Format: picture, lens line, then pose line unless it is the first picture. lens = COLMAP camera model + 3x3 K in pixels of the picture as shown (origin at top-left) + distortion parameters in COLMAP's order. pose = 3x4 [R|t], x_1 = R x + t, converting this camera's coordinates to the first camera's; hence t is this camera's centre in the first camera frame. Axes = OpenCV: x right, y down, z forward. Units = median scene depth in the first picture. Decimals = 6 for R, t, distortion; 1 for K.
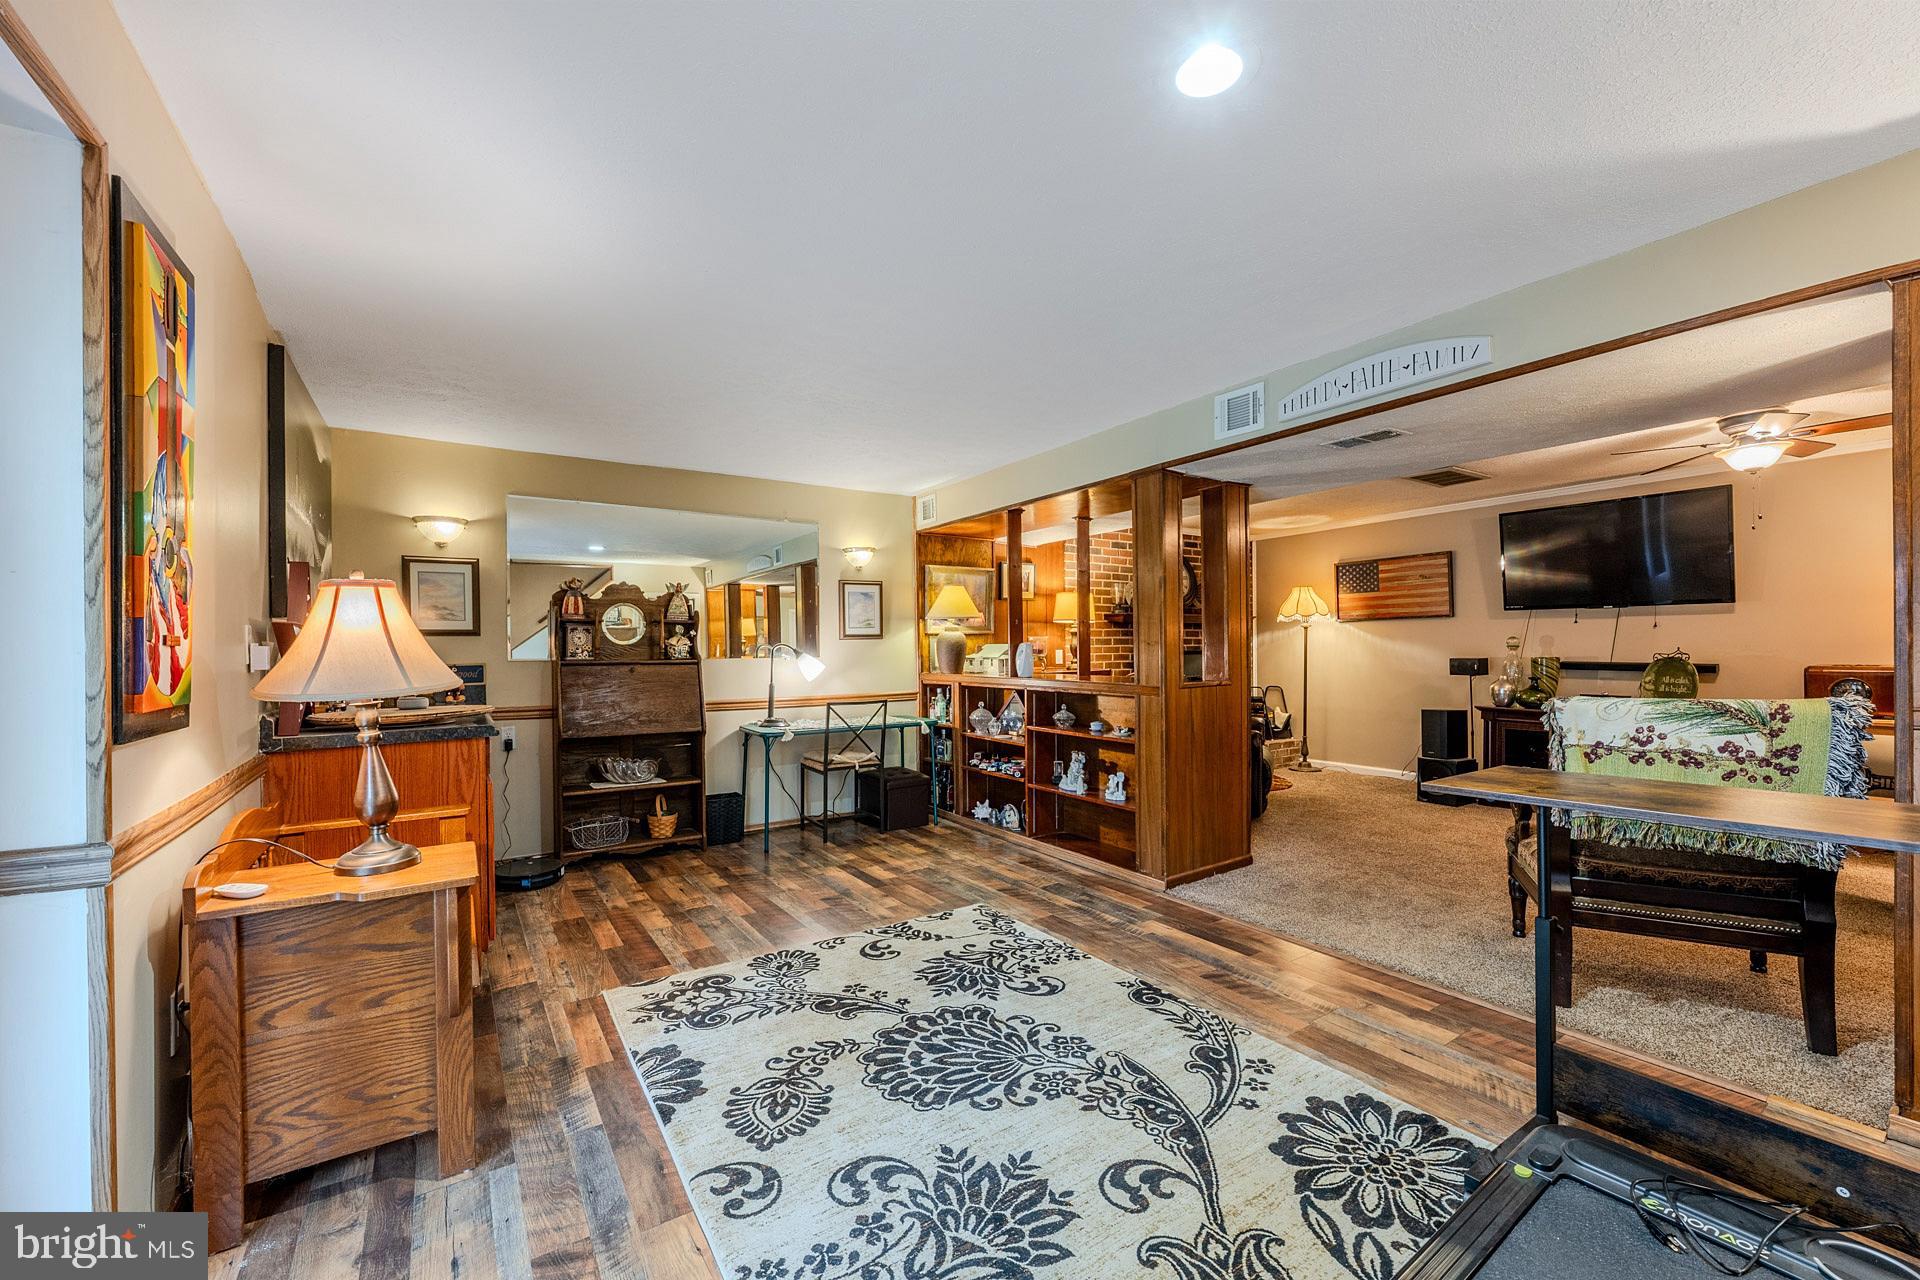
lens RADIAL K [[755.8, 0, 962.5], [0, 755.8, 643.2], [0, 0, 1]] dist [-0.000807, 0.000080]
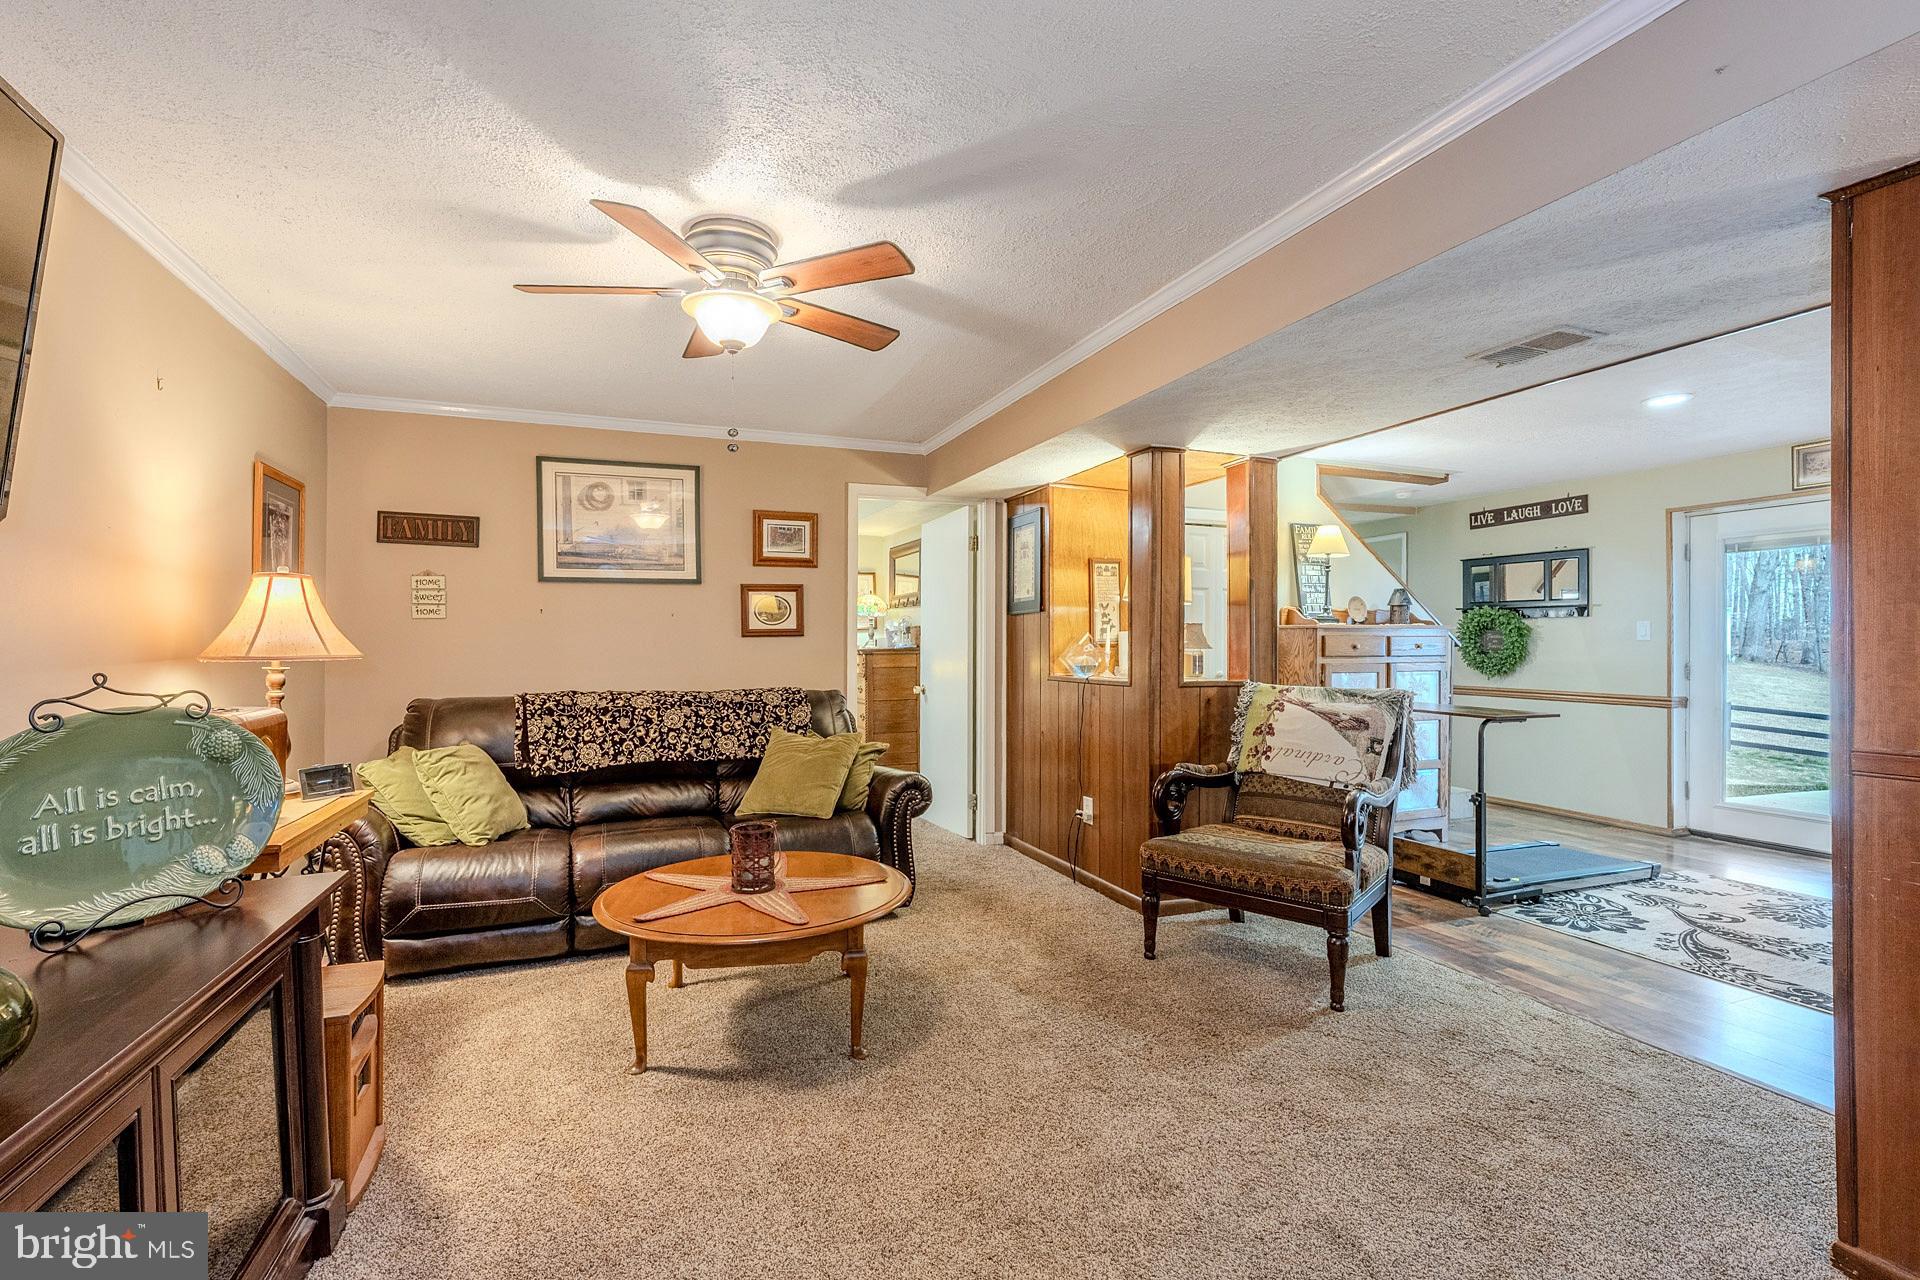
lens RADIAL K [[855.9, 0, 963.9], [0, 855.9, 652.7], [0, 0, 1]] dist [-0.004081, 0.000216]
pose [[-0.976982, 0.009994, 0.213087, 1.380348], [0.009490, 0.999949, -0.003392, 0.008261], [-0.213110, -0.001291, -0.977027, 2.947261]]
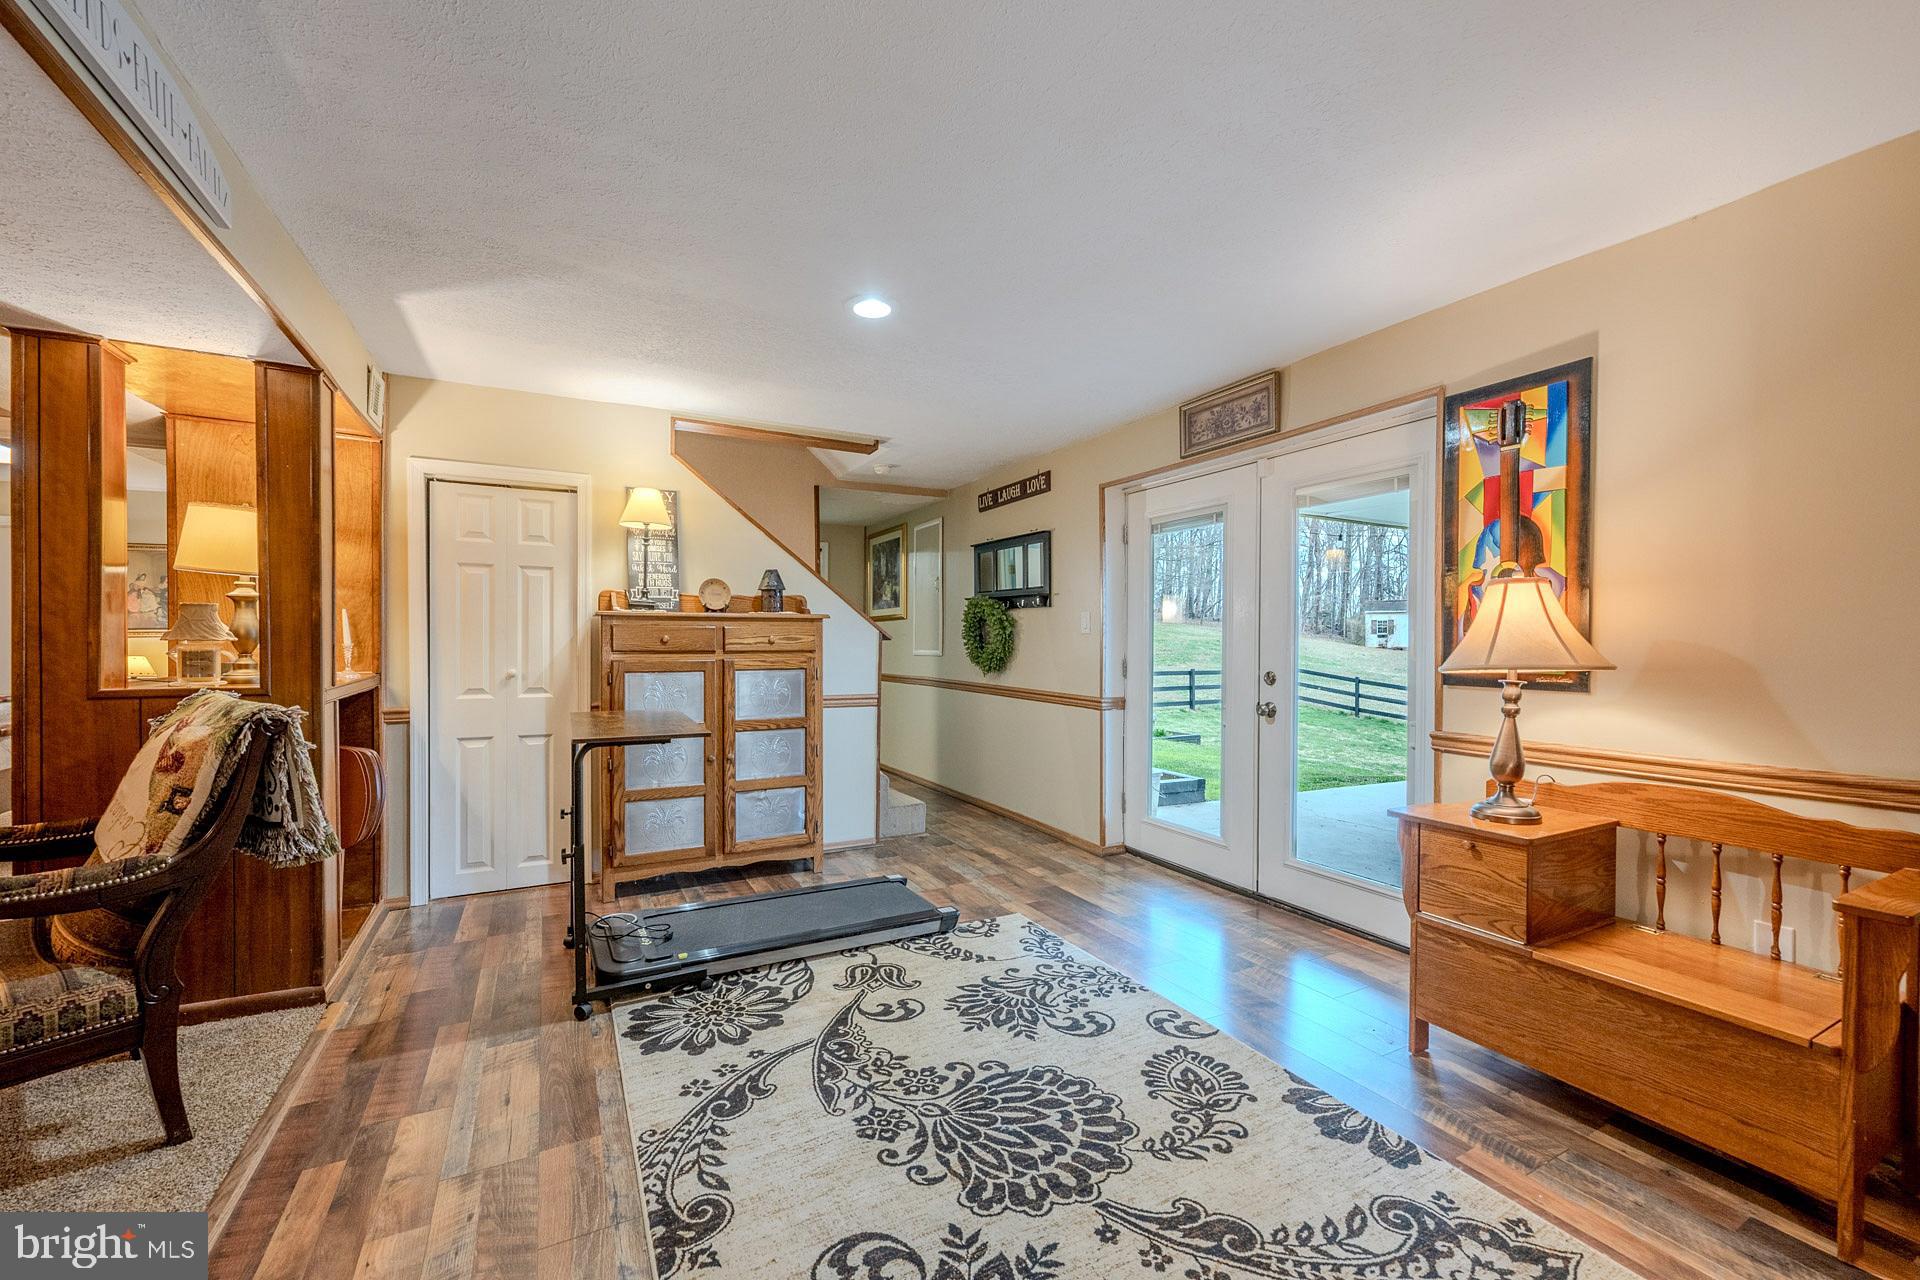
lens RADIAL K [[755.8, 0, 958.9], [0, 755.8, 648.0], [0, 0, 1]] dist [-0.000807, 0.000080]
pose [[-0.994428, 0.006999, 0.105185, -0.034970], [0.007245, 0.999972, 0.001949, 0.015001], [-0.105169, 0.002700, -0.994451, 1.982201]]
